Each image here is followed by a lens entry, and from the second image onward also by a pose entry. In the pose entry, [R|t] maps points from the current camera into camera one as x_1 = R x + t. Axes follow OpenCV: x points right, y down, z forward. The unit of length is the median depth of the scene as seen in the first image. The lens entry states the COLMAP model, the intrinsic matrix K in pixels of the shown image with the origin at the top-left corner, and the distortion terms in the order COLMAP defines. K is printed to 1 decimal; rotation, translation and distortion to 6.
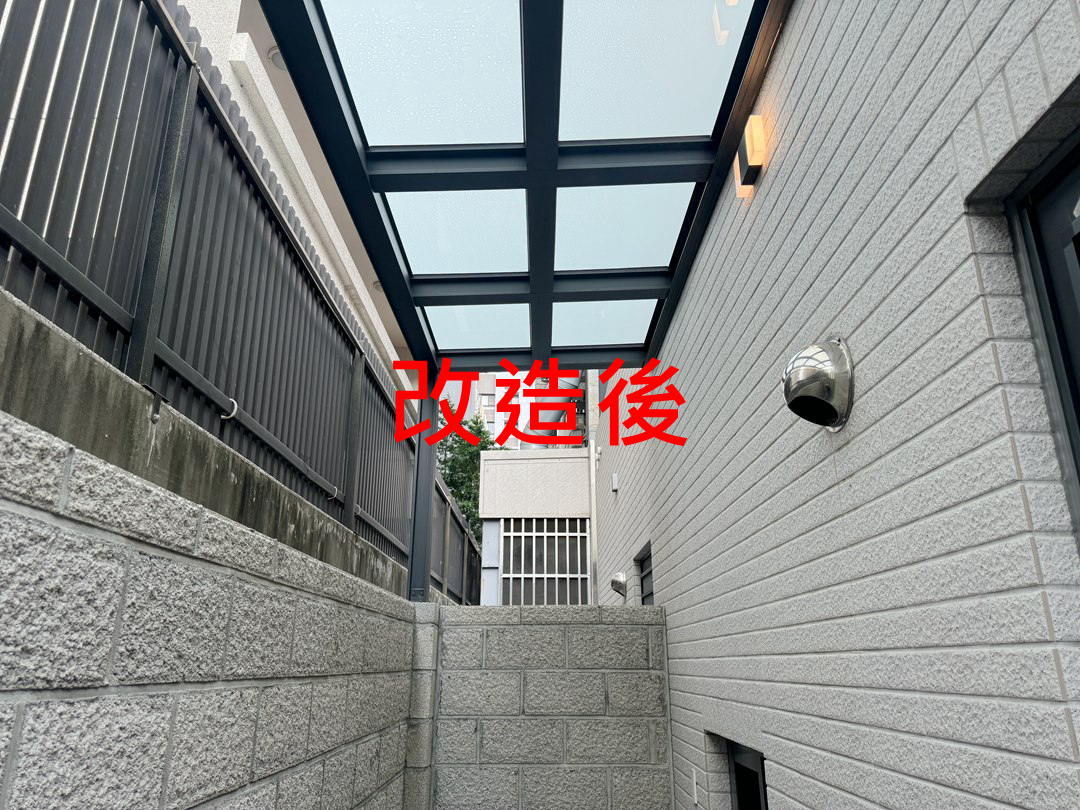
lens RADIAL K [[772.6, 0, 538.3], [0, 772.6, 405.9], [0, 0, 1]] dist [0.064123, -0.057869]
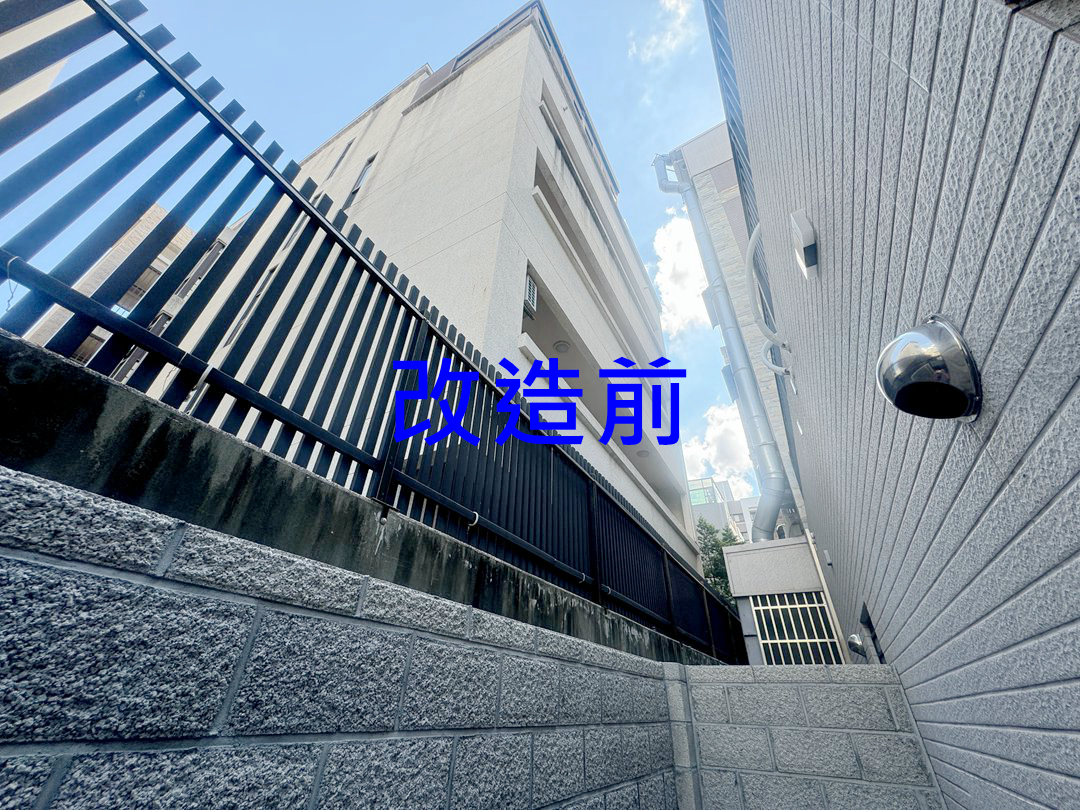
lens RADIAL K [[430.2, 0, 540.8], [0, 430.2, 407.4], [0, 0, 1]] dist [0.008302, -0.003349]
pose [[0.873154, -0.253416, -0.416391, 0.171297], [0.123753, 0.941493, -0.313490, 0.105813], [0.471473, 0.222196, 0.853430, 0.382763]]
